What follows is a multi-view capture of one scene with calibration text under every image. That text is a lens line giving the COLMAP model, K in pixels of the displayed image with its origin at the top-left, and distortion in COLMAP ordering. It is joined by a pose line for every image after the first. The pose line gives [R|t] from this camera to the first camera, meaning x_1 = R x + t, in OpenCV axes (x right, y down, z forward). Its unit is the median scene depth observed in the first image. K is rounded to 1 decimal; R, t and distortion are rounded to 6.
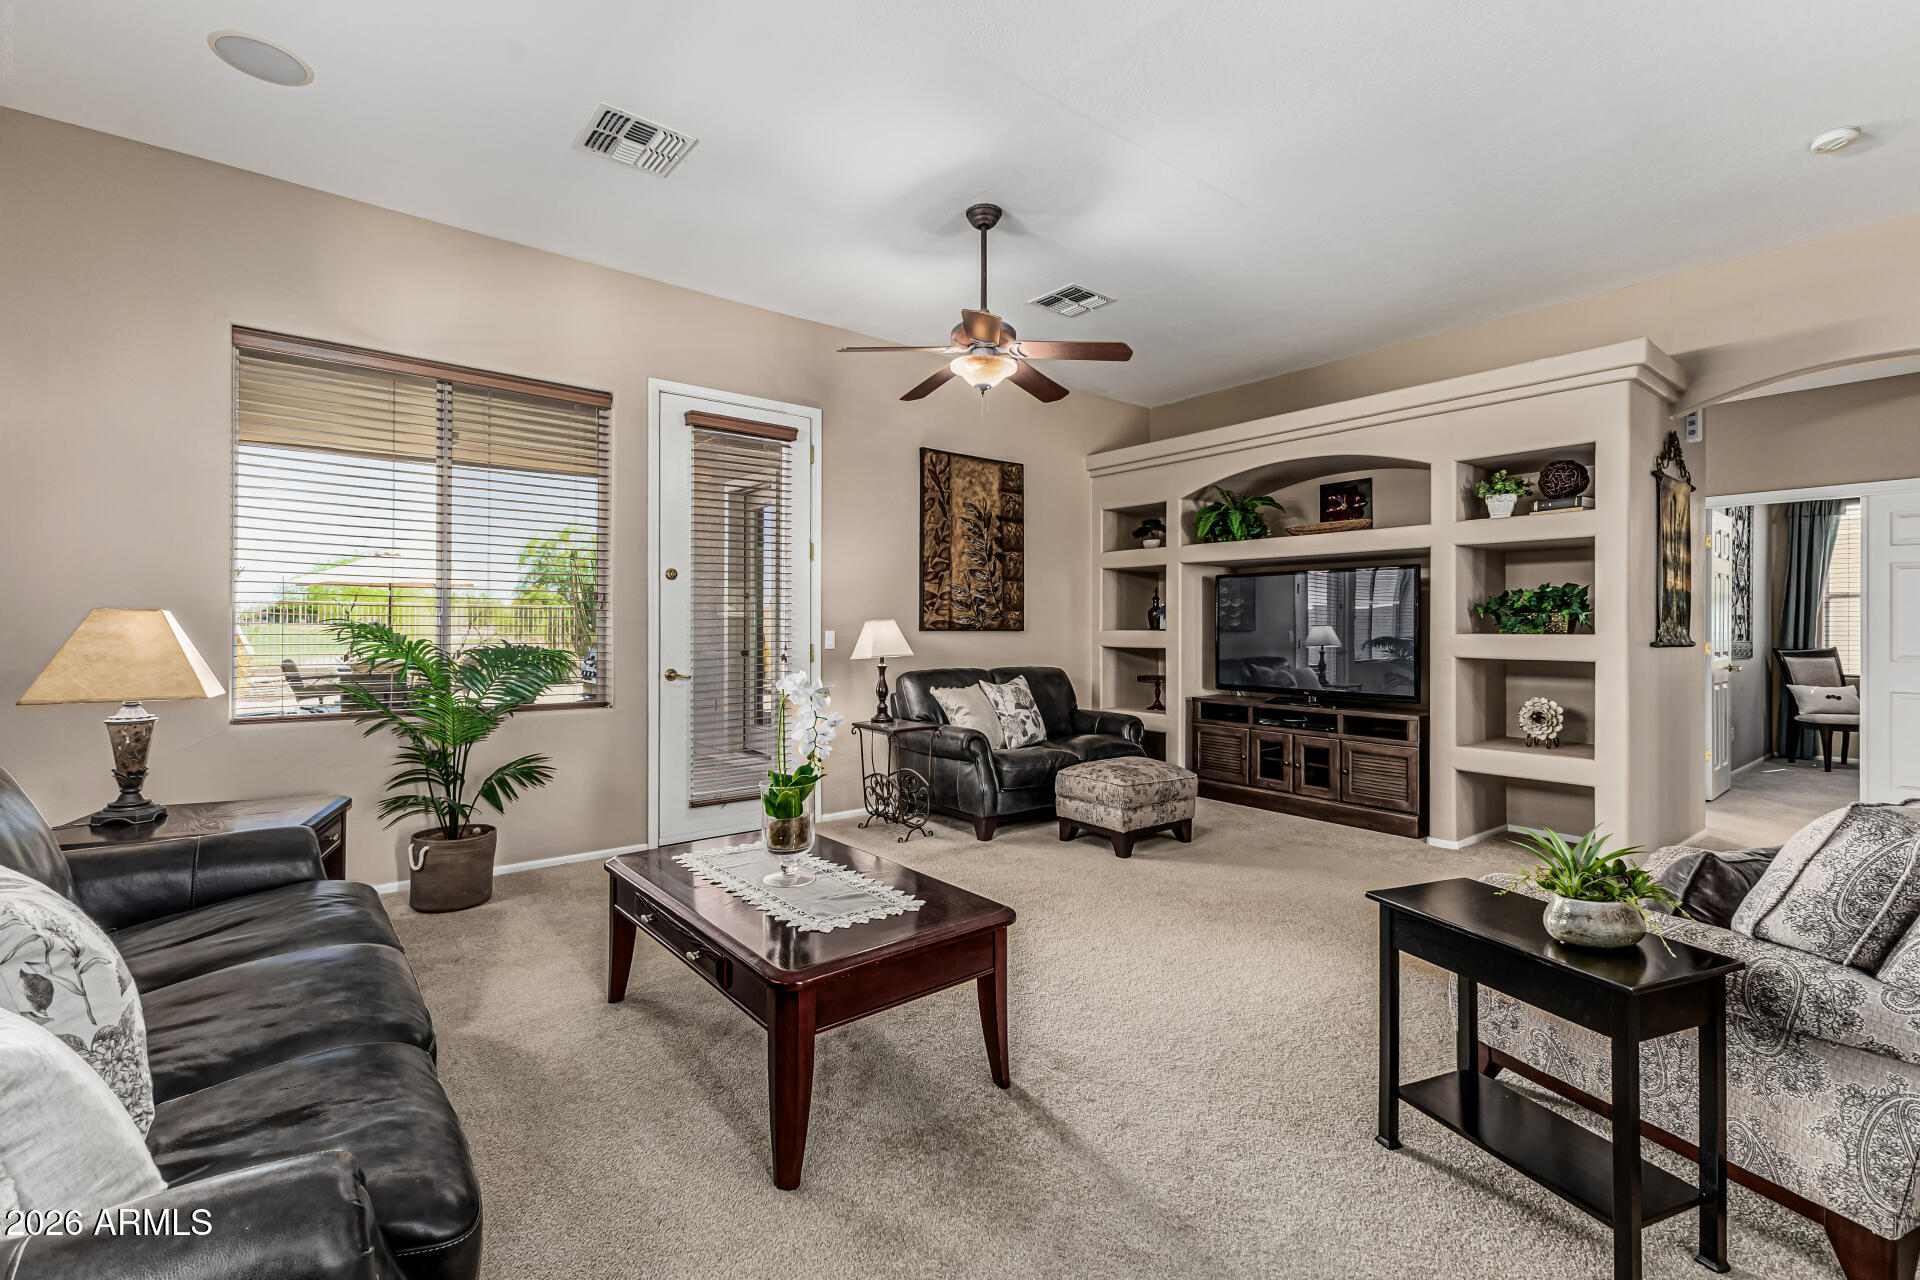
lens RADIAL K [[847.2, 0, 946.6], [0, 847.2, 613.7], [0, 0, 1]] dist [0.020439, -0.000028]
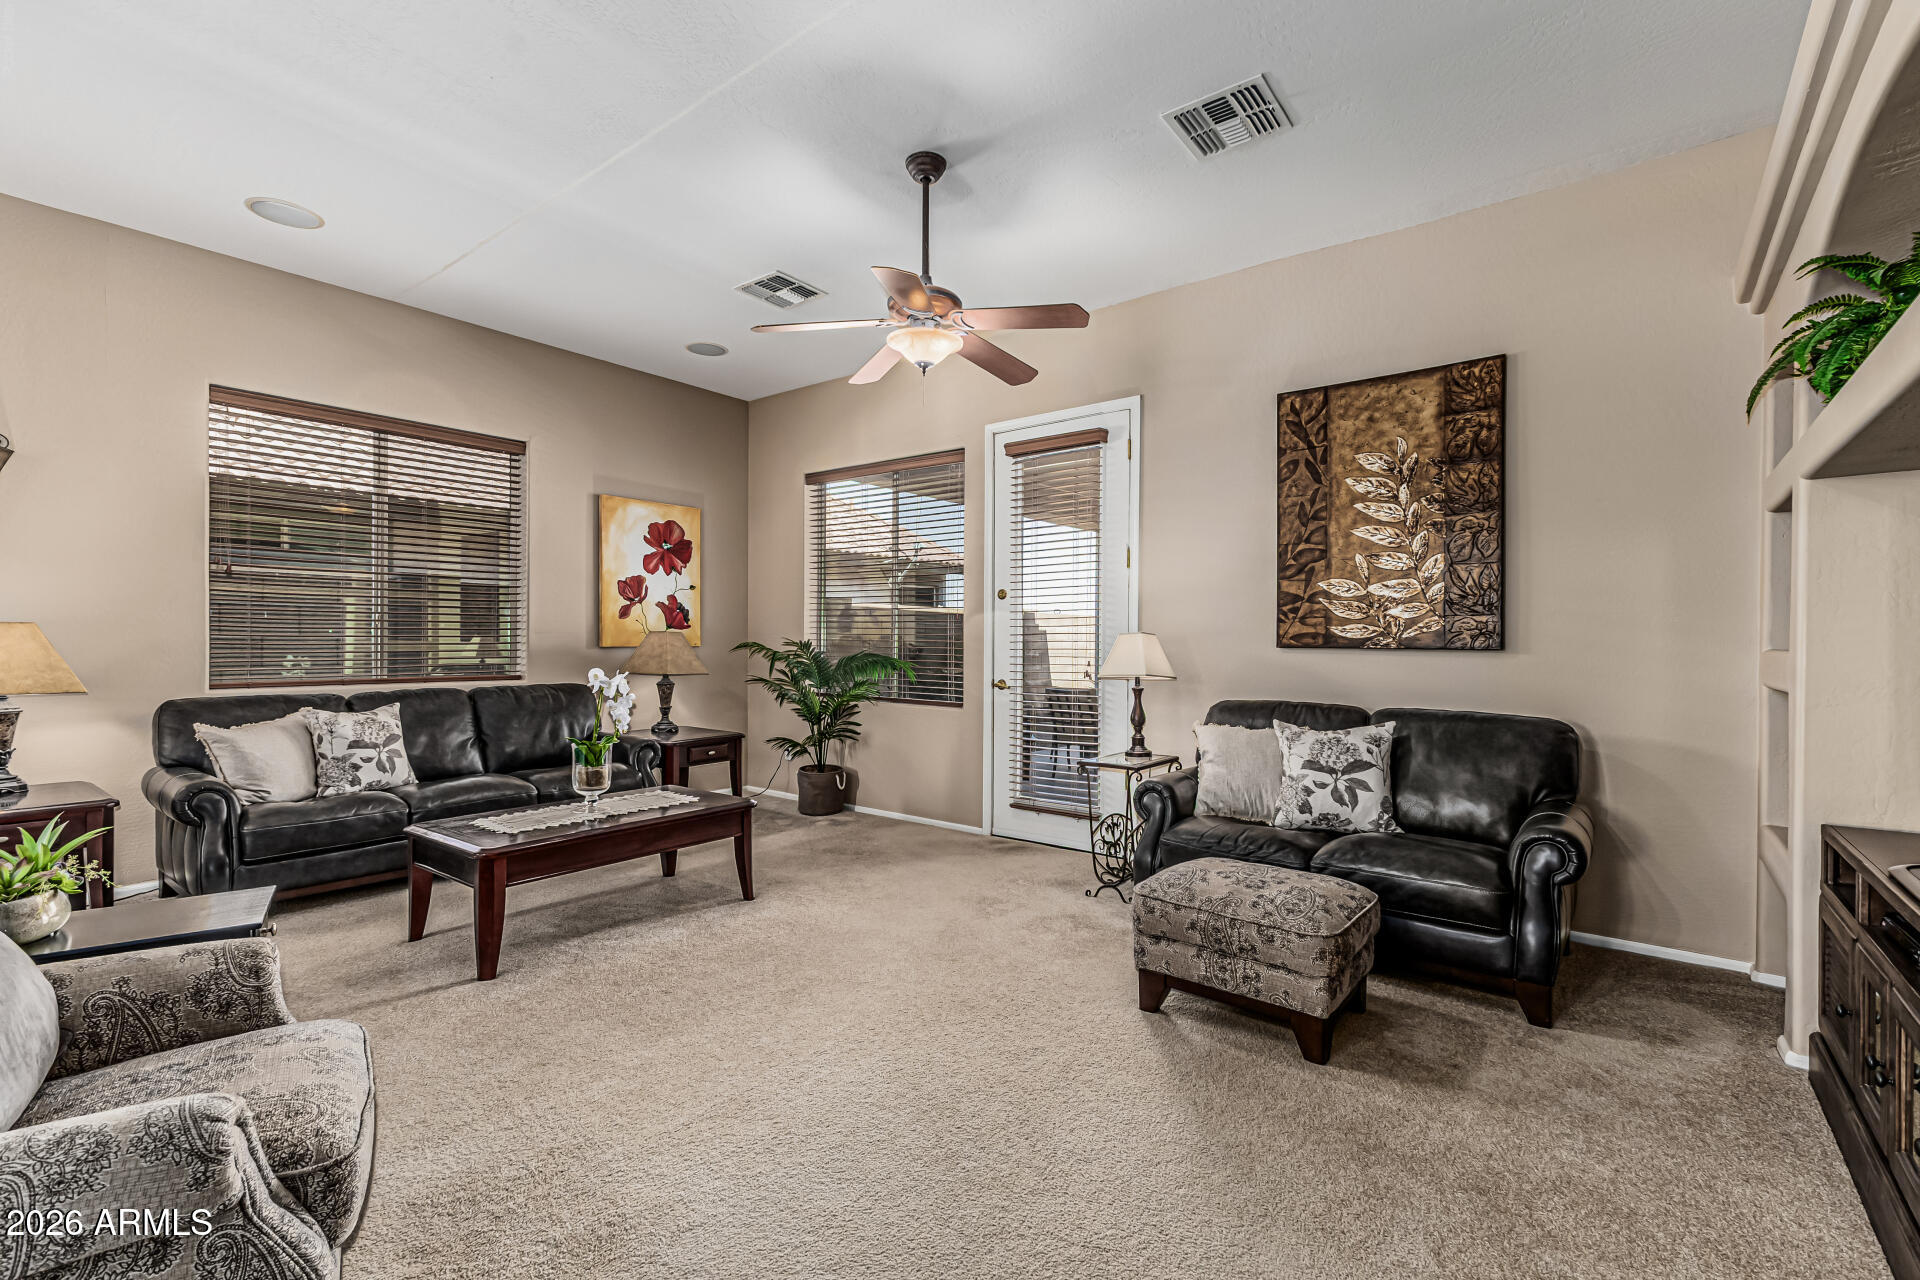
lens RADIAL K [[844.1, 0, 963.8], [0, 844.1, 636.7], [0, 0, 1]] dist [0.020369, -0.000084]
pose [[0.241417, -0.008355, -0.970386, 0.608074], [0.012140, 0.999911, -0.005589, 0.011878], [0.970346, -0.010431, 0.241497, 0.561426]]
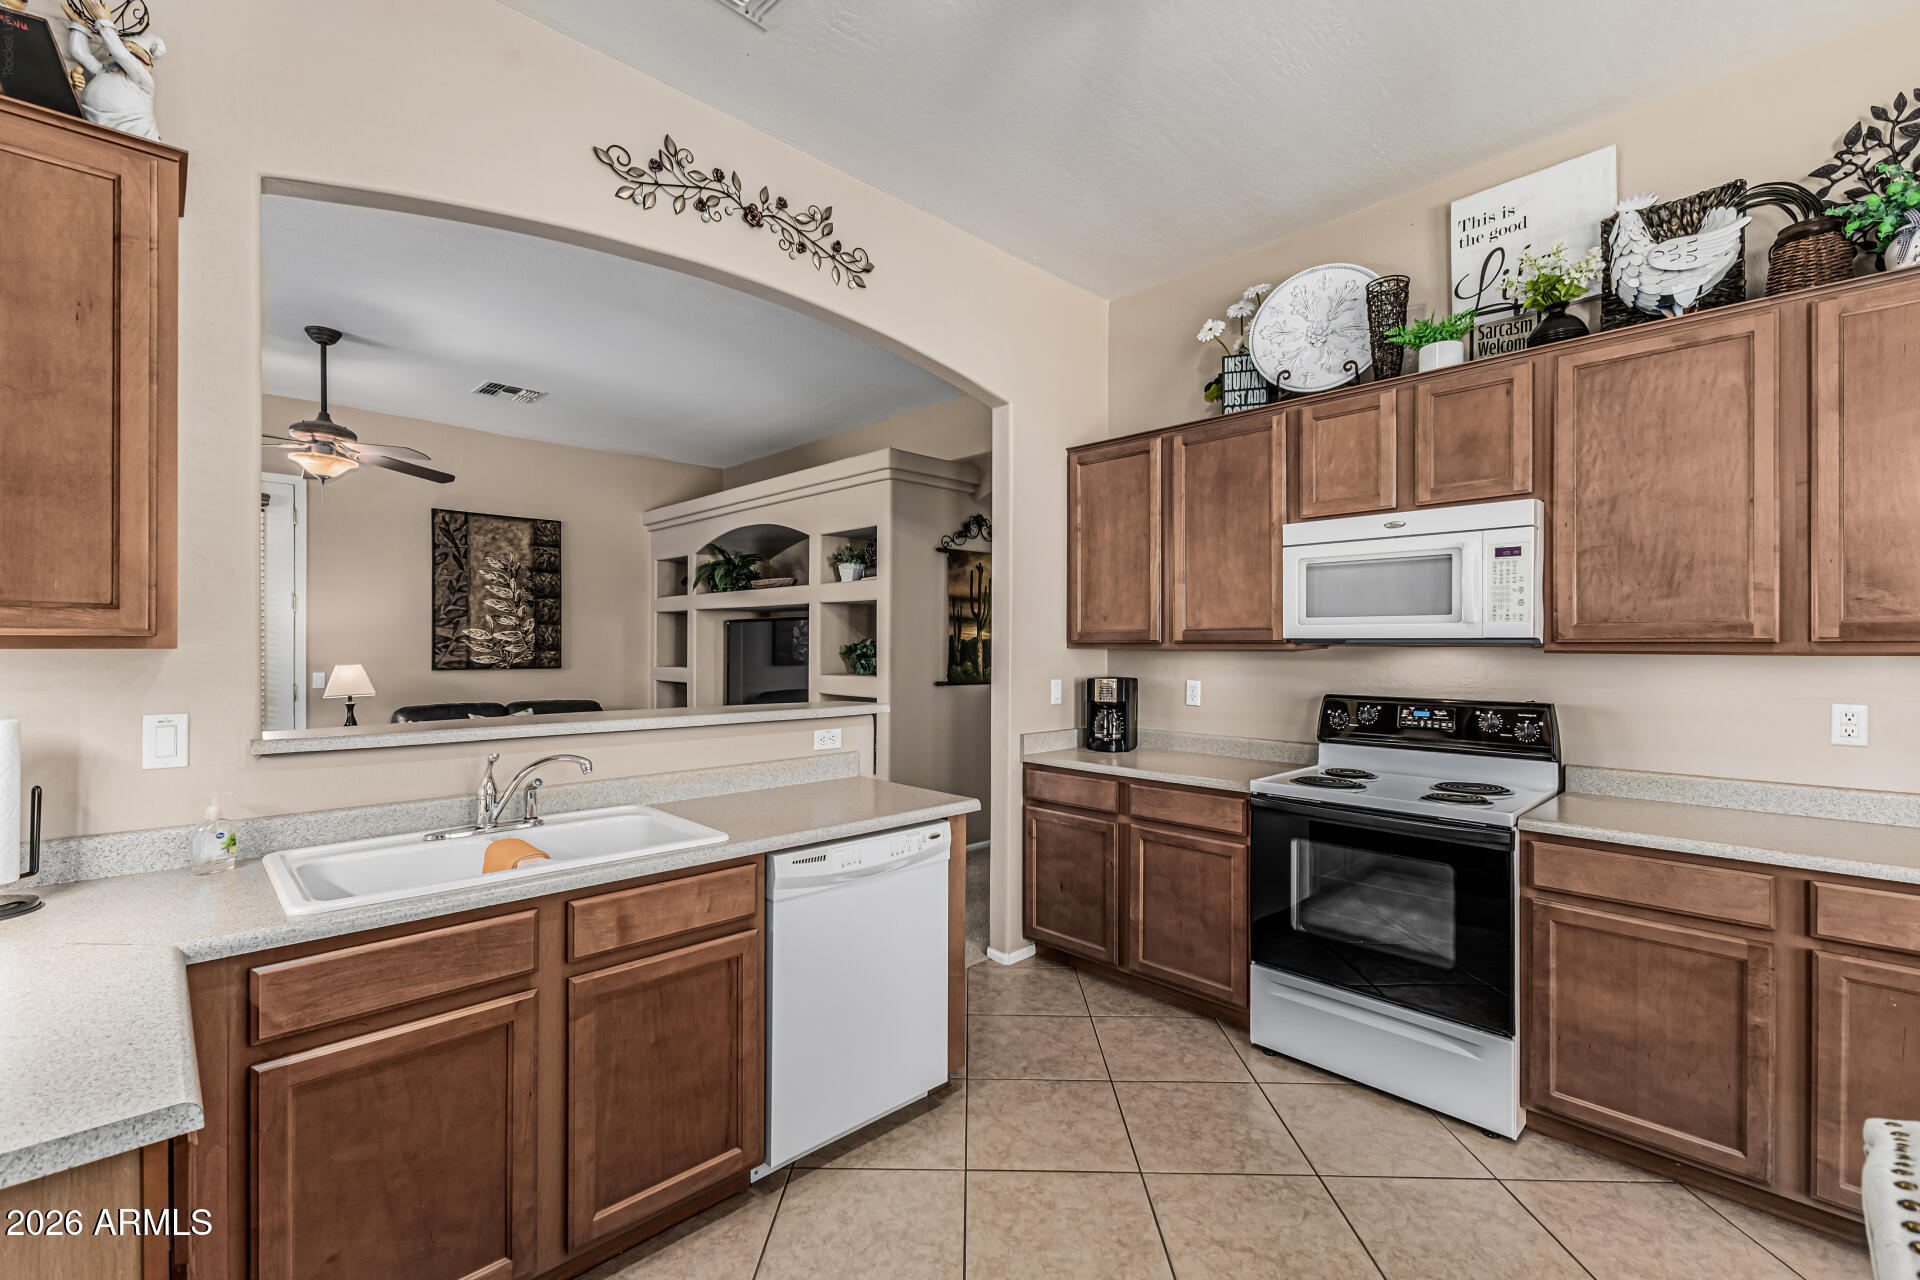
lens RADIAL K [[828.4, 0, 954.1], [0, 828.4, 645.1], [0, 0, 1]] dist [0.009345, 0.000159]
pose [[0.994791, -0.002734, 0.101899, 0.550864], [0.000855, 0.999829, 0.018473, -0.033413], [-0.101932, -0.018290, 0.994623, -0.180791]]
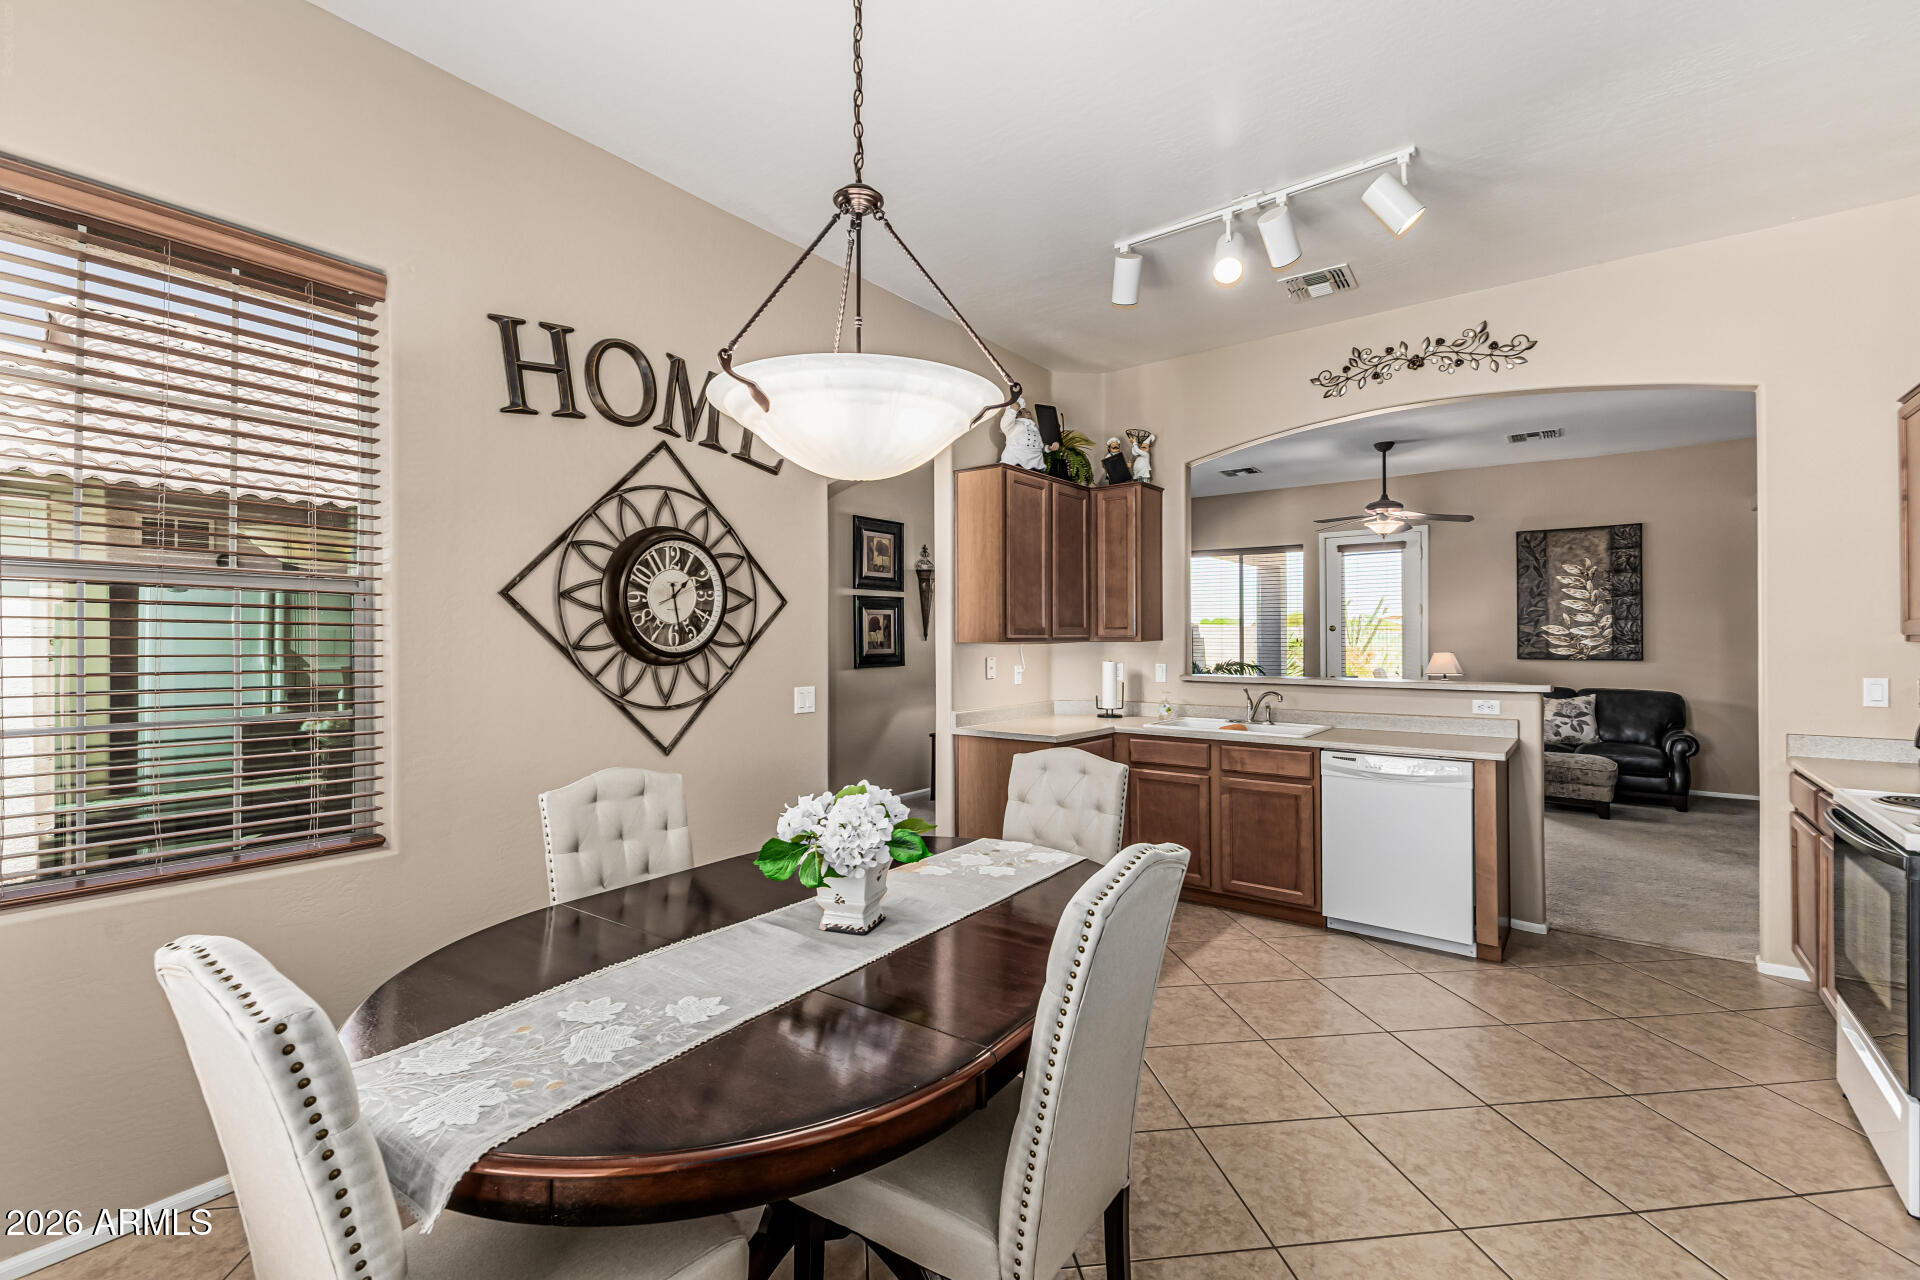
lens RADIAL K [[819.4, 0, 968.4], [0, 819.4, 635.2], [0, 0, 1]] dist [0.018569, -0.000015]
pose [[0.260797, -0.010262, -0.965339, 1.082869], [0.020990, 0.999767, -0.004957, -0.032746], [0.965165, -0.018970, 0.260952, -0.270018]]
